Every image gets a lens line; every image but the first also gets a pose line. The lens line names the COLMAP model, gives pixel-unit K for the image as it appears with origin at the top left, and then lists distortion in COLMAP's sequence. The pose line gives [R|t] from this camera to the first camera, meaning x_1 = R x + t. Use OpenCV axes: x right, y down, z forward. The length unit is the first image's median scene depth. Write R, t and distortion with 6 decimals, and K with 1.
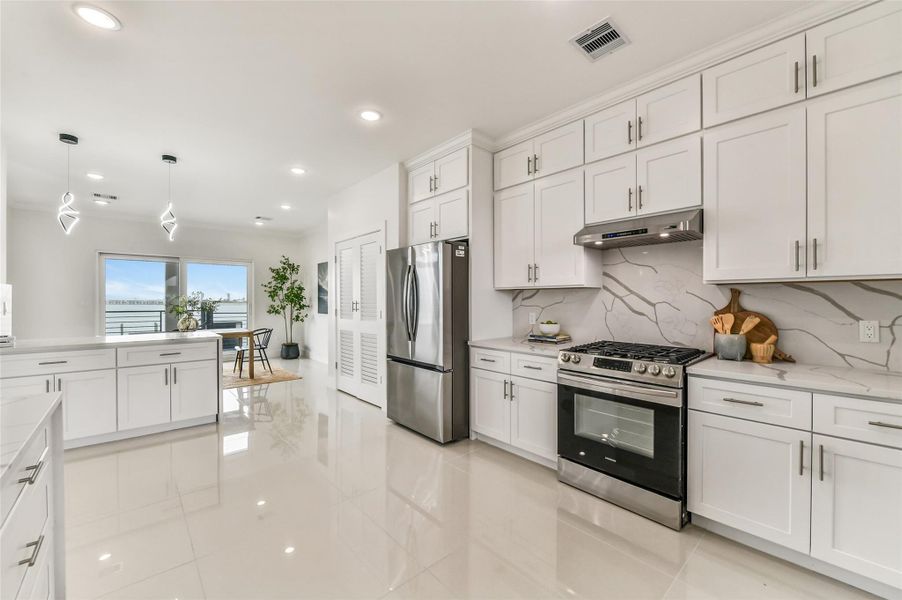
lens RADIAL K [[360.5, 0, 453.3], [0, 360.5, 301.4], [0, 0, 1]] dist [0.000401, -0.004728]
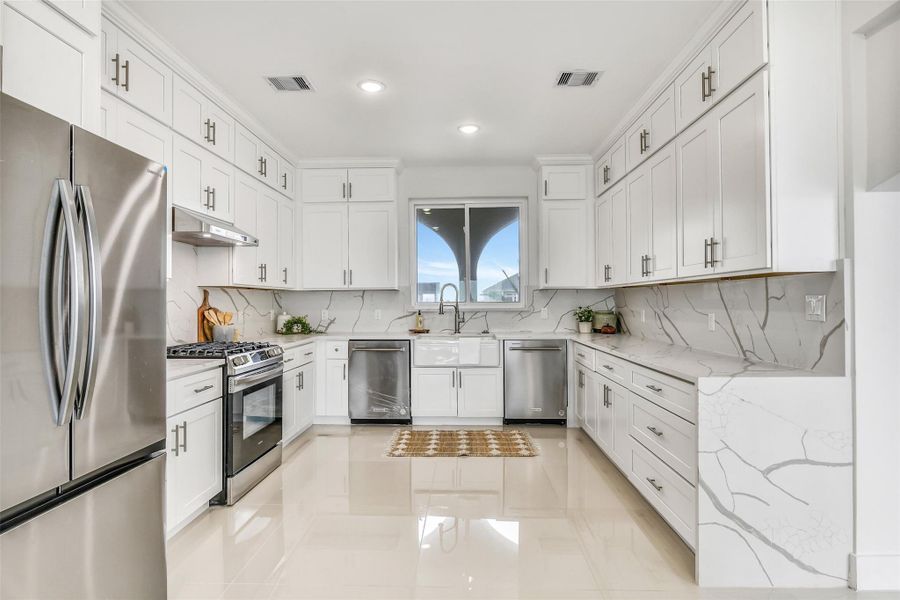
lens RADIAL K [[468.0, 0, 450.0], [0, 468.0, 300.0], [0, 0, 1]] dist [-0.001926, -0.014723]
pose [[-0.719980, 0.006552, 0.693964, -0.761011], [0.006166, 0.999976, -0.003044, 0.007582], [-0.693967, 0.002087, -0.720003, 1.262944]]
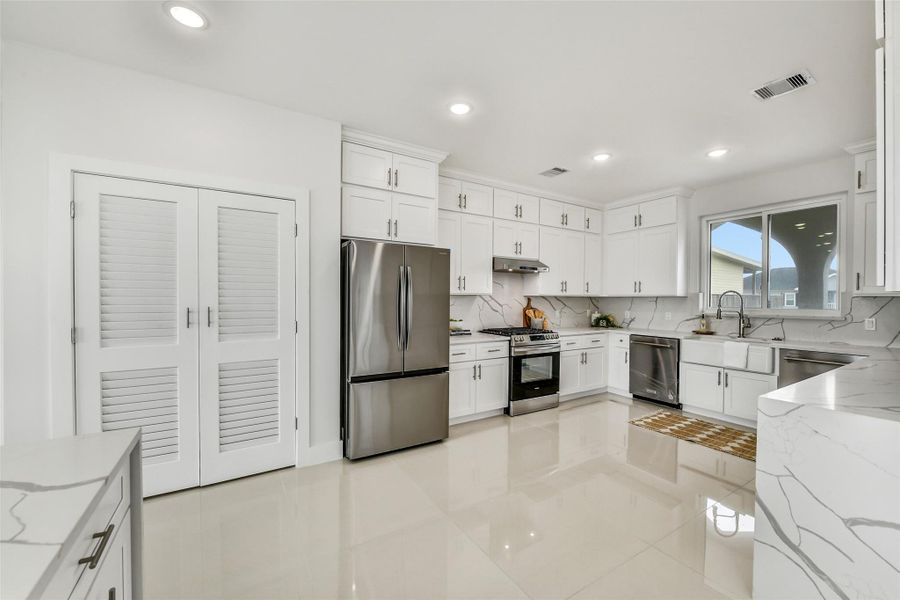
lens RADIAL K [[359.7, 0, 452.3], [0, 359.7, 301.4], [0, 0, 1]] dist [0.000401, -0.004728]
pose [[0.174105, -0.007484, 0.984699, -1.164080], [-0.003438, 0.999960, 0.008208, -0.024586], [-0.984721, -0.004814, 0.174072, 0.862942]]
